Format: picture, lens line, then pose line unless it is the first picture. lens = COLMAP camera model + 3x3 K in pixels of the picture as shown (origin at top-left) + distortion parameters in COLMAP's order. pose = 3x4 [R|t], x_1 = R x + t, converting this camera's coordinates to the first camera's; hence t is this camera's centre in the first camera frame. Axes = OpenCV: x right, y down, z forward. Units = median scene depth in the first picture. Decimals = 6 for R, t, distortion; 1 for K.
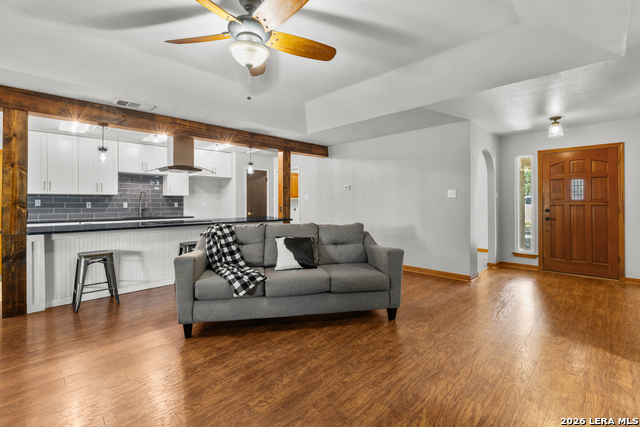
lens RADIAL K [[286.8, 0, 315.5], [0, 286.8, 208.1], [0, 0, 1]] dist [-0.008177, -0.000133]
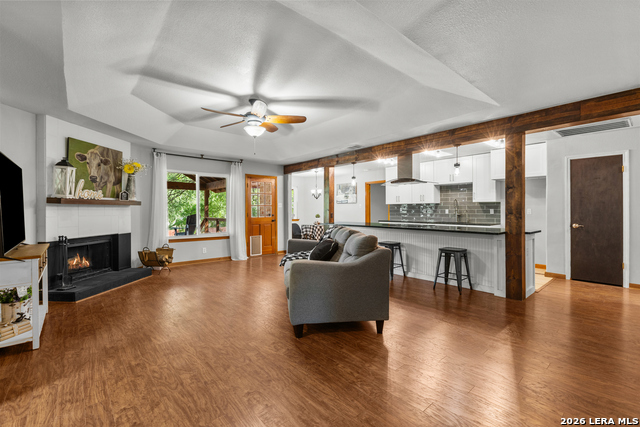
lens RADIAL K [[286.8, 0, 315.5], [0, 286.8, 208.1], [0, 0, 1]] dist [-0.008177, -0.000133]
pose [[-0.066083, -0.005655, -0.997798, 0.611912], [-0.016612, 0.999852, -0.004566, -0.010623], [0.997676, 0.016274, -0.066167, 0.575455]]
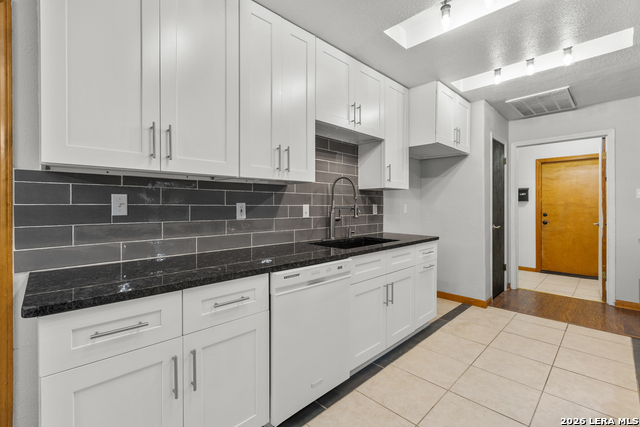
lens RADIAL K [[282.7, 0, 312.4], [0, 282.7, 207.3], [0, 0, 1]] dist [-0.001187, -0.000107]
pose [[0.999837, -0.001107, -0.018032, -0.703535], [0.000810, 0.999863, -0.016511, -0.009732], [0.018048, 0.016493, 0.999701, 0.649408]]
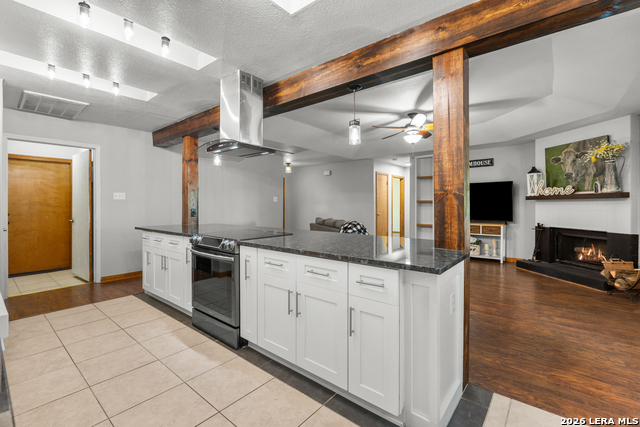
lens RADIAL K [[286.8, 0, 315.5], [0, 286.8, 208.1], [0, 0, 1]] dist [-0.008177, -0.000133]
pose [[-0.097195, -0.009064, 0.995224, -0.911321], [0.018950, 0.999760, 0.010956, -0.011213], [-0.995085, 0.019925, -0.097000, 0.749231]]
